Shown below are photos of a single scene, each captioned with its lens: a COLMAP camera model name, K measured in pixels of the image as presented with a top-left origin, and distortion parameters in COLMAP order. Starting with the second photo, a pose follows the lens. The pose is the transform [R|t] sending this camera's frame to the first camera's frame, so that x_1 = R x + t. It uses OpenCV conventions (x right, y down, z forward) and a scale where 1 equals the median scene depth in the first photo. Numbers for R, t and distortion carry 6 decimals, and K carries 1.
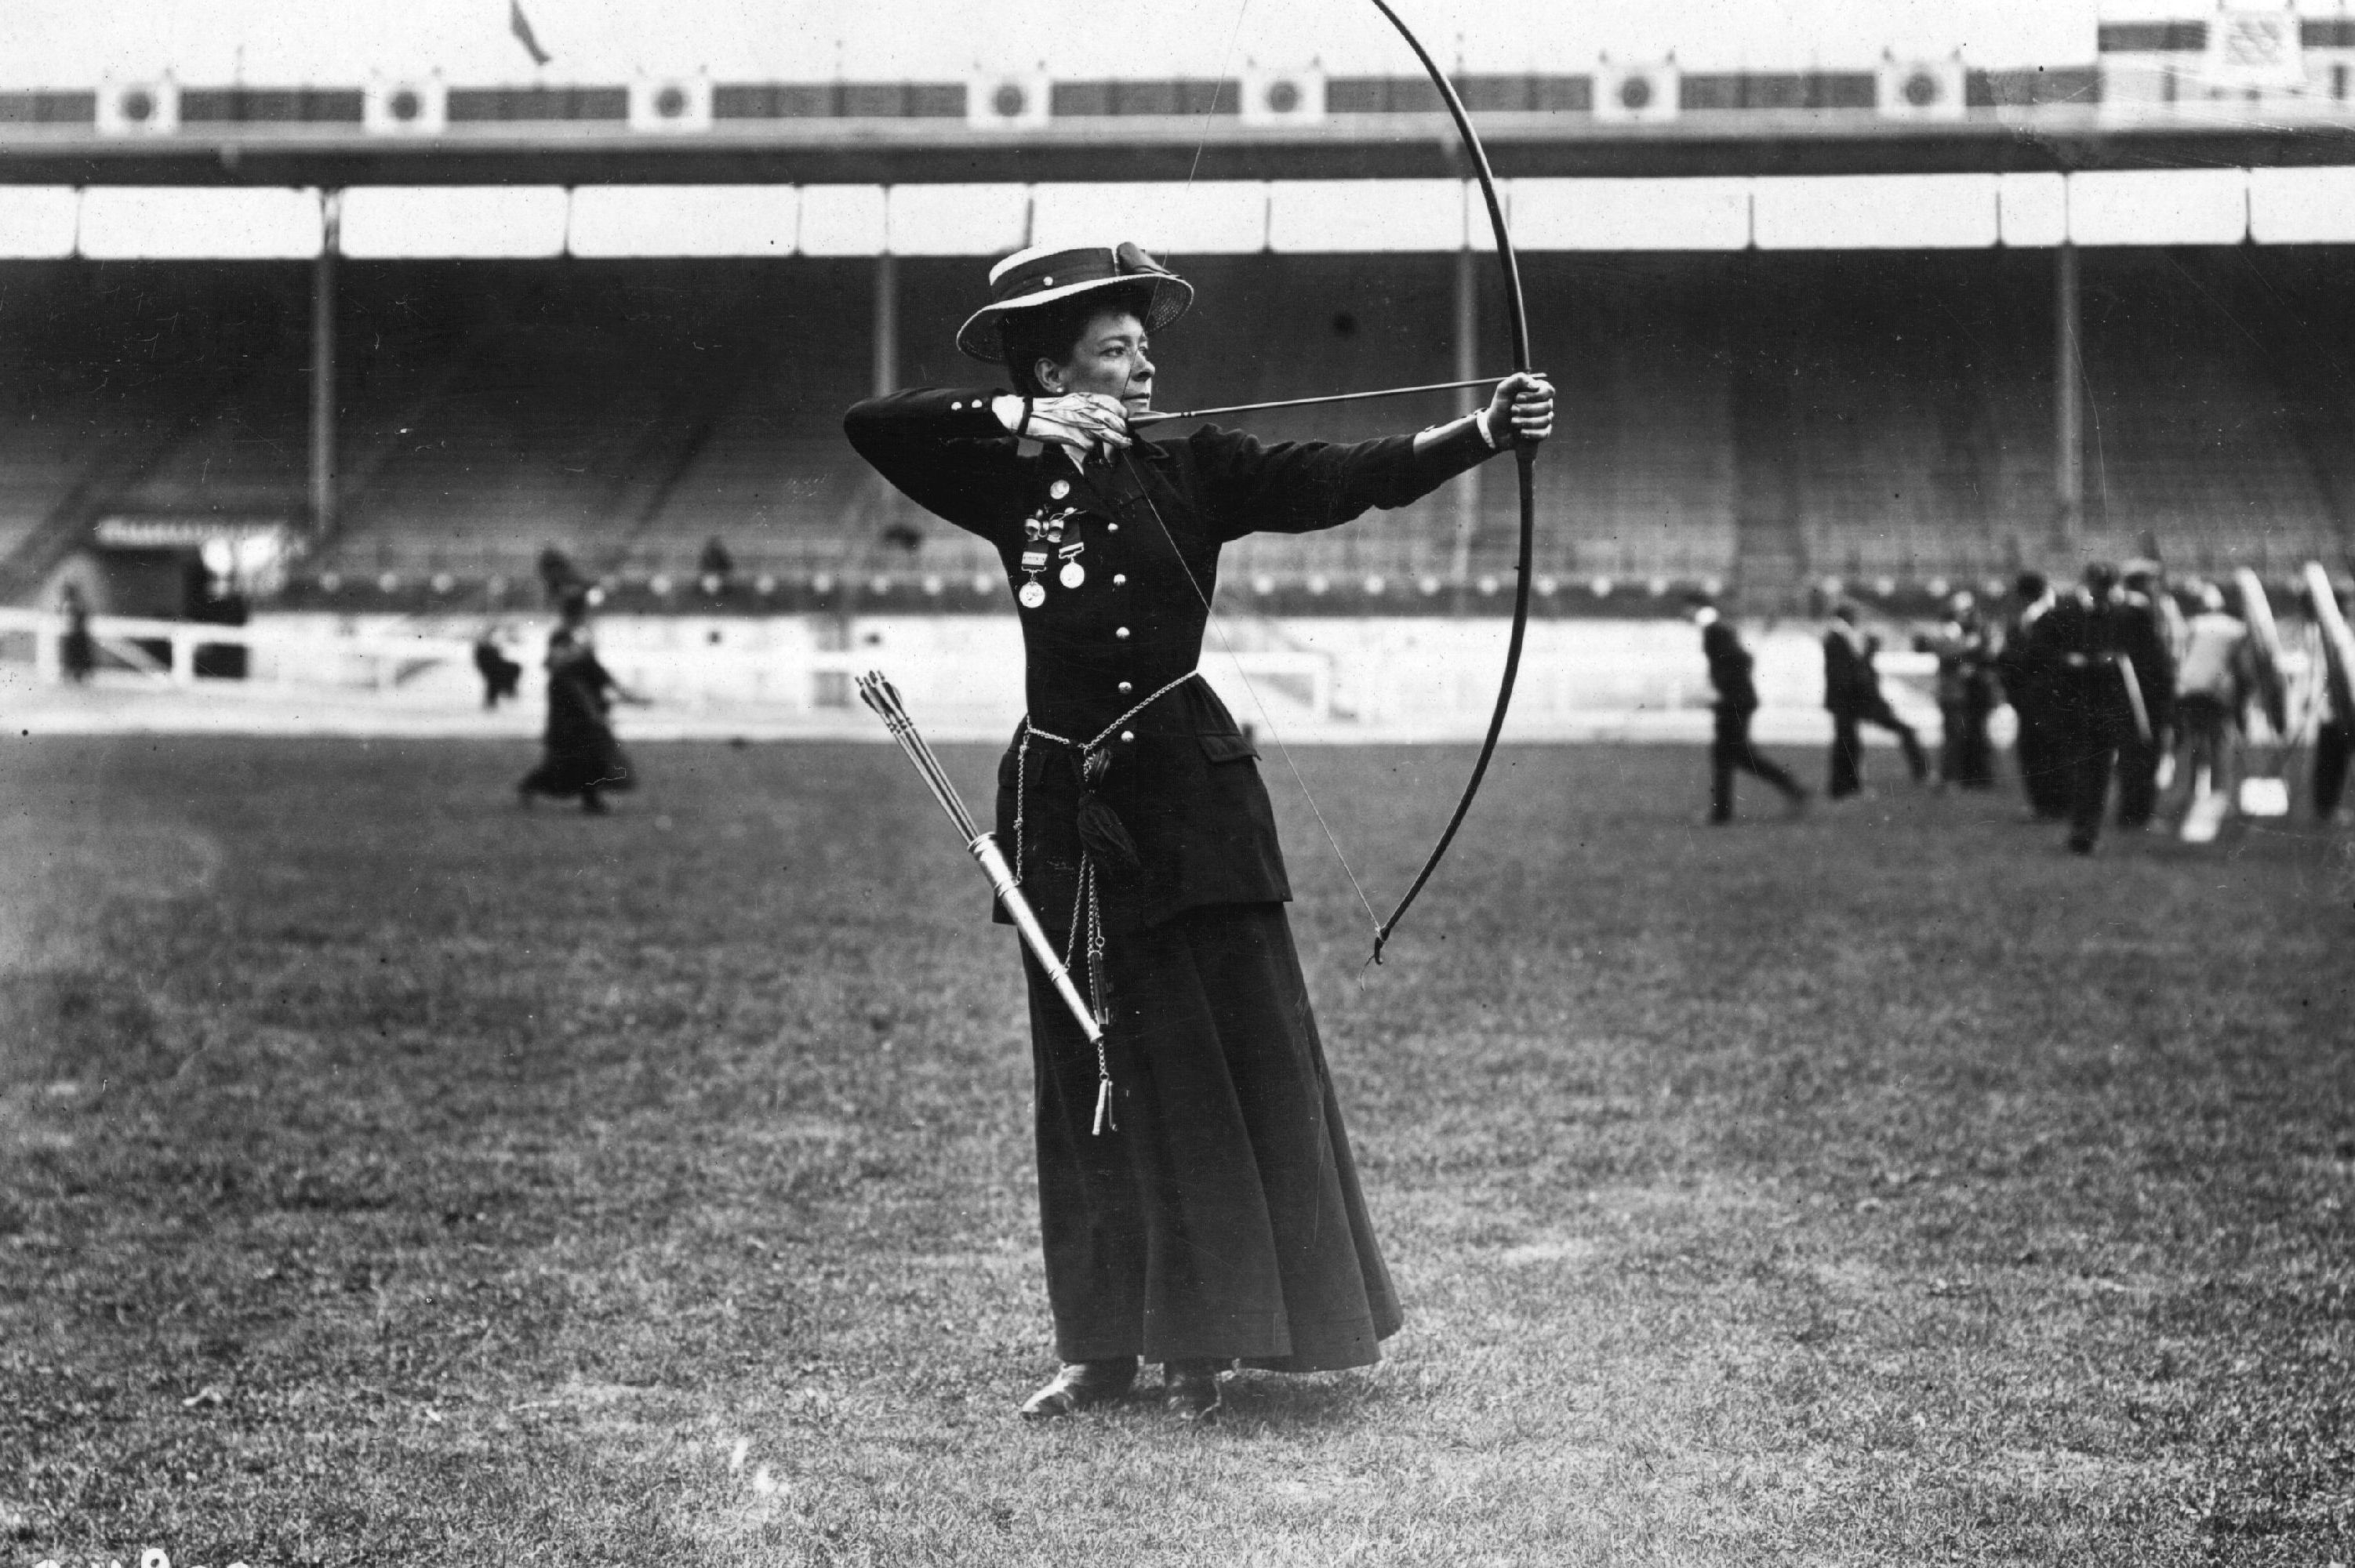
lens RADIAL K [[5549.1, 0, 1177.5], [0, 5549.1, 784.0], [0, 0, 1]] dist [0.101016, 0.472031]
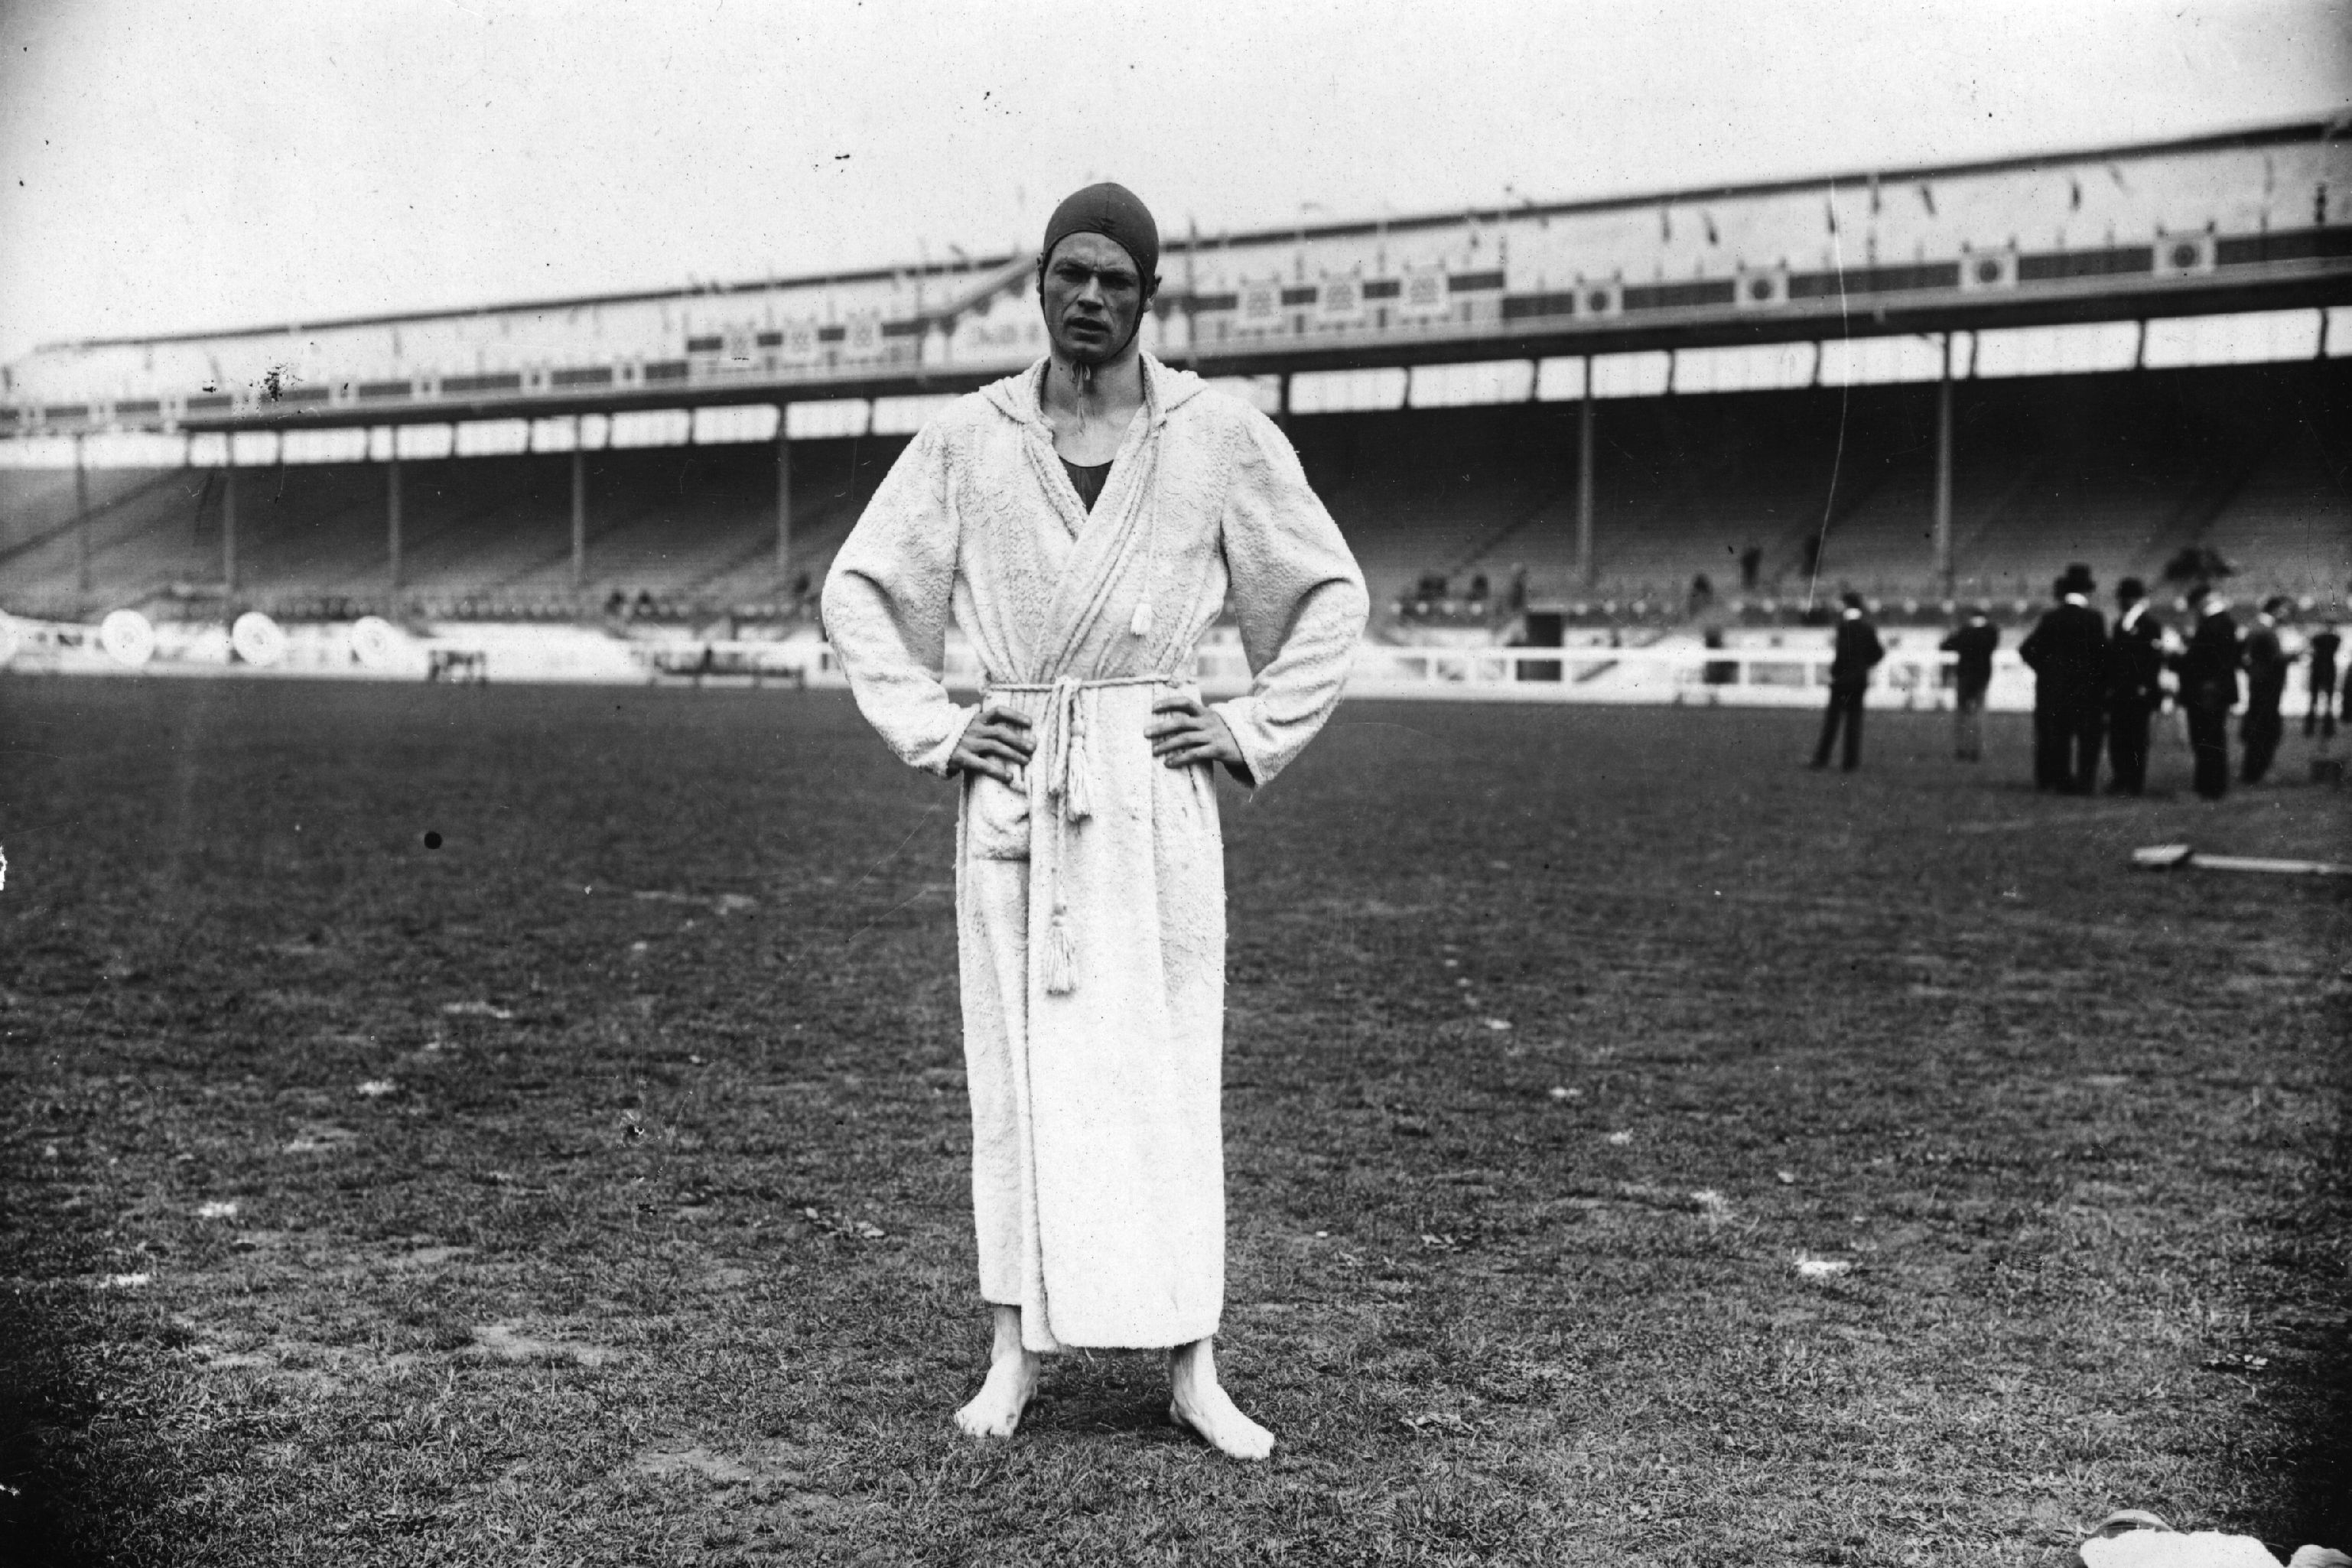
lens RADIAL K [[5542.8, 0, 1176.0], [0, 5542.8, 784.0], [0, 0, 1]] dist [0.101016, 0.472031]
pose [[0.673698, 0.020898, -0.738711, 1.103934], [-0.024223, 0.999687, 0.006190, 0.007871], [0.738610, 0.013724, 0.673993, -0.160567]]
